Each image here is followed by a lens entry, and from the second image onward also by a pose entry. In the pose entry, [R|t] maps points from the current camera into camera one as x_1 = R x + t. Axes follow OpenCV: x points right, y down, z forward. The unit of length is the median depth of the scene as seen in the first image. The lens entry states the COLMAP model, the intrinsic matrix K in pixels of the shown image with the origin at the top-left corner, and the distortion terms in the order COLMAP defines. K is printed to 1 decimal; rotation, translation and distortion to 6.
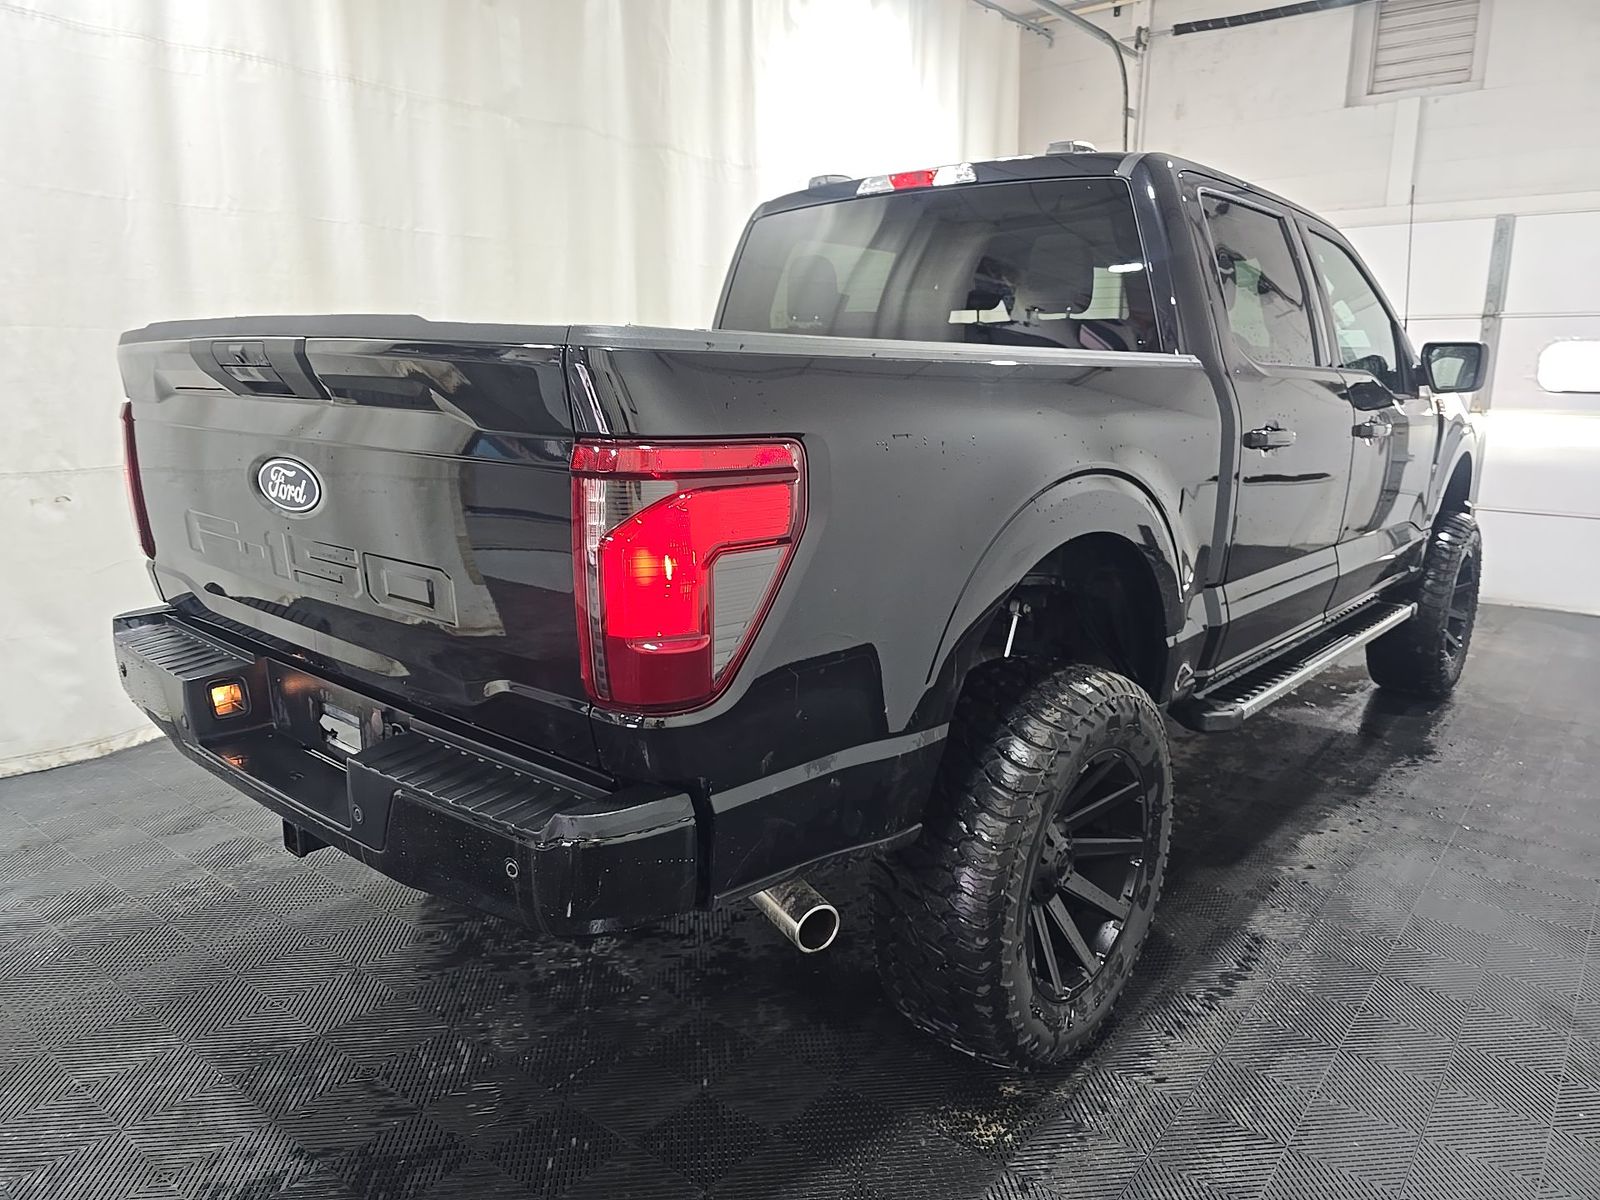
lens RADIAL K [[1077.1, 0, 835.0], [0, 1077.1, 608.7], [0, 0, 1]] dist [0.041255, -0.034538]
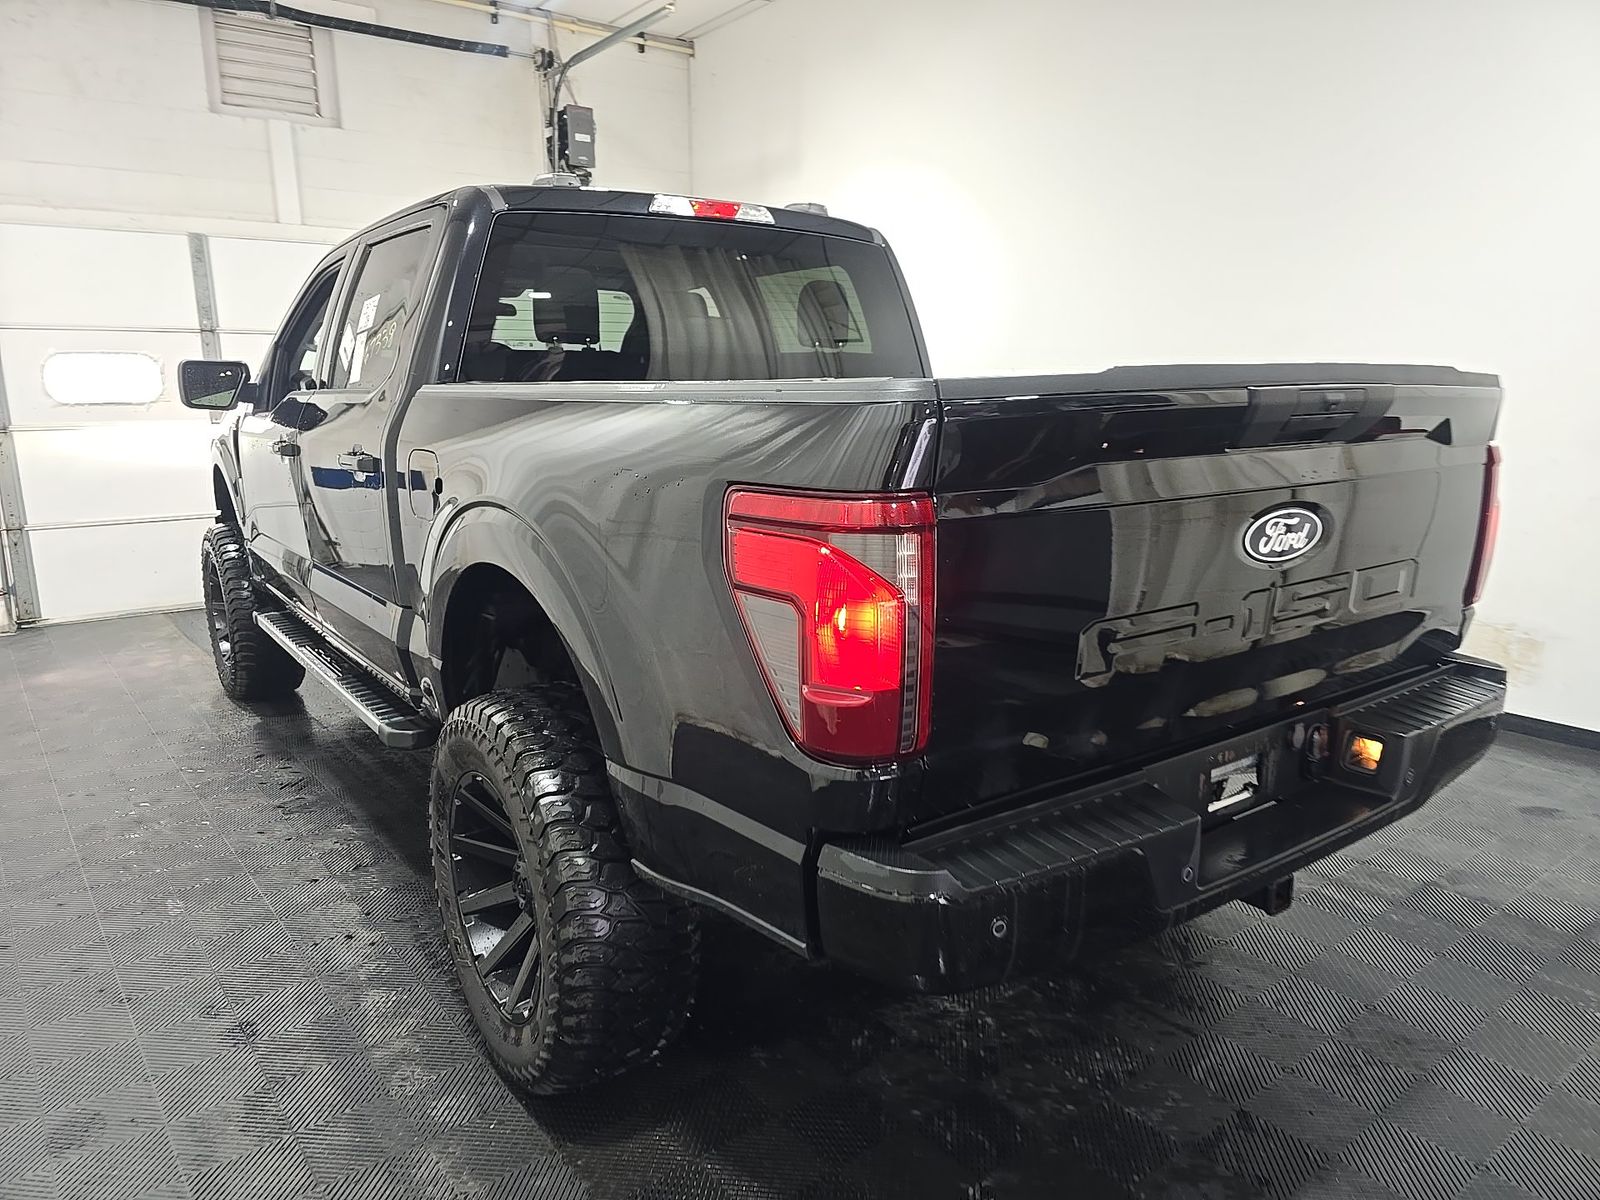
lens RADIAL K [[1077.1, 0, 835.0], [0, 1077.1, 608.7], [0, 0, 1]] dist [0.041255, -0.034538]
pose [[0.244783, -0.210265, 0.946504, -0.412146], [0.216290, 0.963445, 0.158091, -0.078023], [-0.945145, 0.166022, 0.281313, 0.301544]]
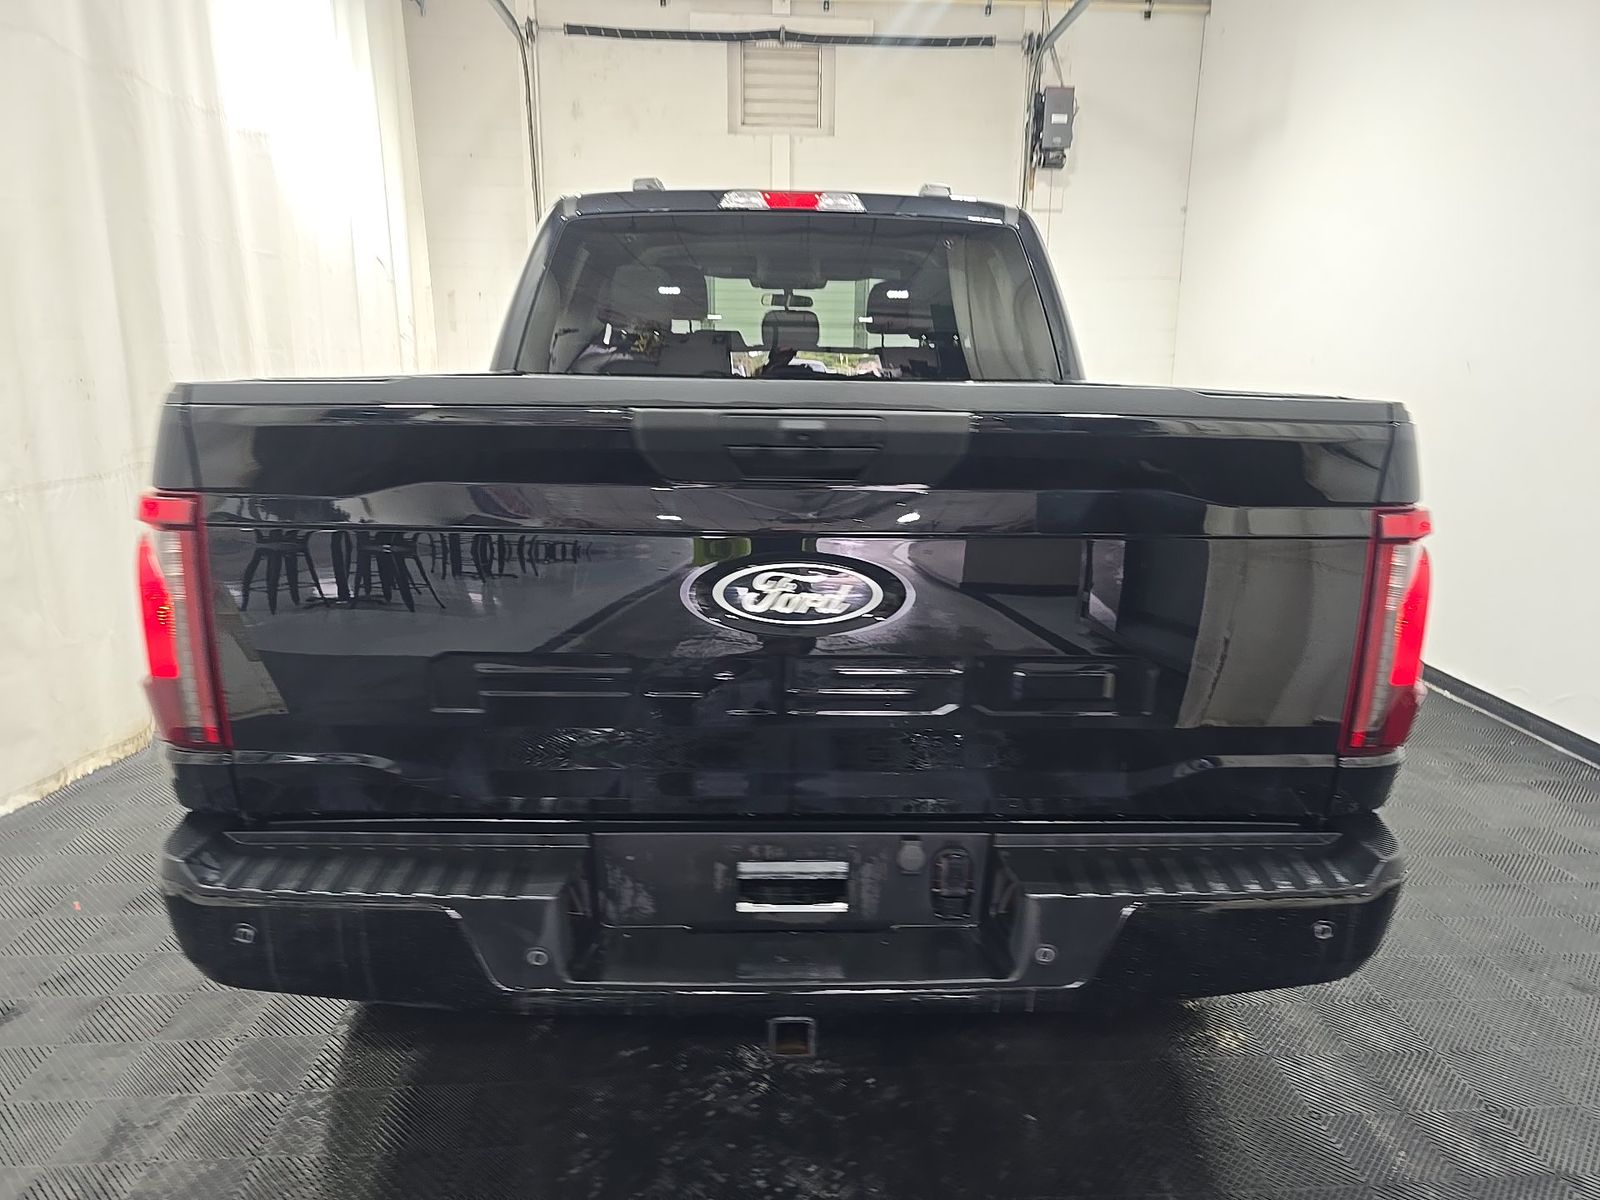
lens RADIAL K [[1078.3, 0, 818.0], [0, 1078.3, 603.2], [0, 0, 1]] dist [0.025865, -0.003365]
pose [[0.751447, -0.143727, 0.643948, -0.265972], [0.134129, 0.988882, 0.064195, -0.041620], [-0.646016, 0.038133, 0.762371, 0.110336]]
